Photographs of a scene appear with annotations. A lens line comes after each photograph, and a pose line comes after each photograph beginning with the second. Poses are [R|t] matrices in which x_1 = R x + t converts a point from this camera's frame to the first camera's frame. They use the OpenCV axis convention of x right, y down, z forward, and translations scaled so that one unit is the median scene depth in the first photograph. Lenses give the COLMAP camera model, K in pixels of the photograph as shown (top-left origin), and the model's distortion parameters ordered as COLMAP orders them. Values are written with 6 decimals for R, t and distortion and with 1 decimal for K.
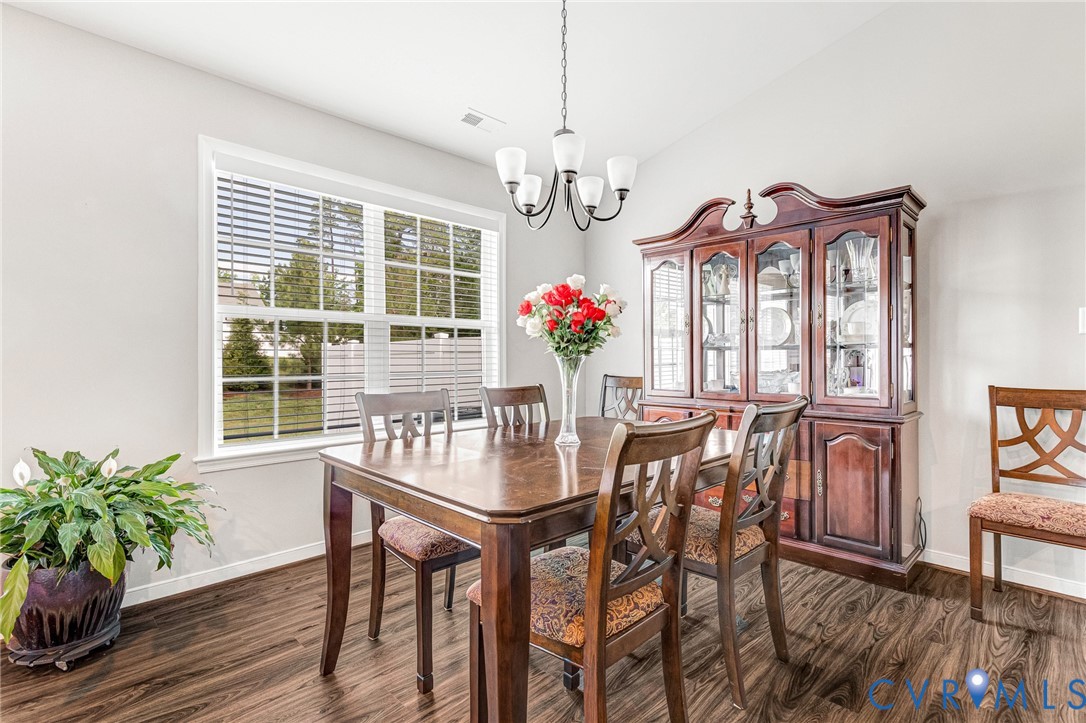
lens RADIAL K [[512.1, 0, 554.8], [0, 512.1, 359.2], [0, 0, 1]] dist [0.002913, 0.000528]
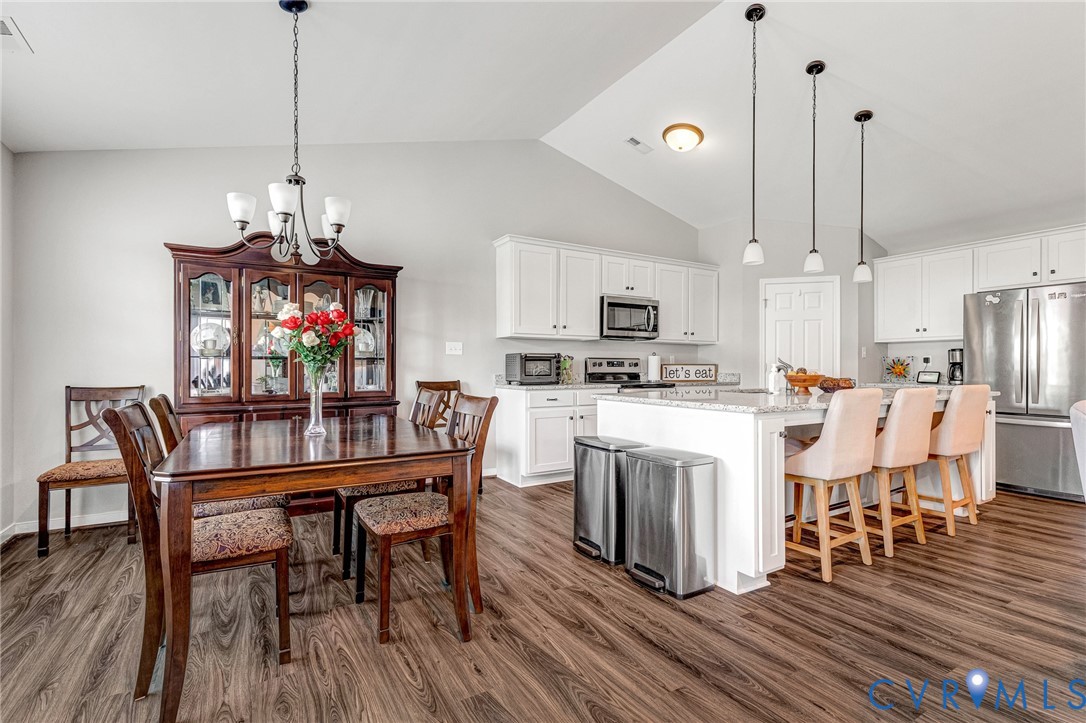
lens RADIAL K [[503.3, 0, 531.3], [0, 503.3, 367.0], [0, 0, 1]] dist [0.003200, 0.000369]
pose [[0.257213, -0.000655, 0.966355, -0.823635], [-0.001967, 0.999997, 0.001201, -0.002404], [-0.966353, -0.002209, 0.257211, 0.135570]]
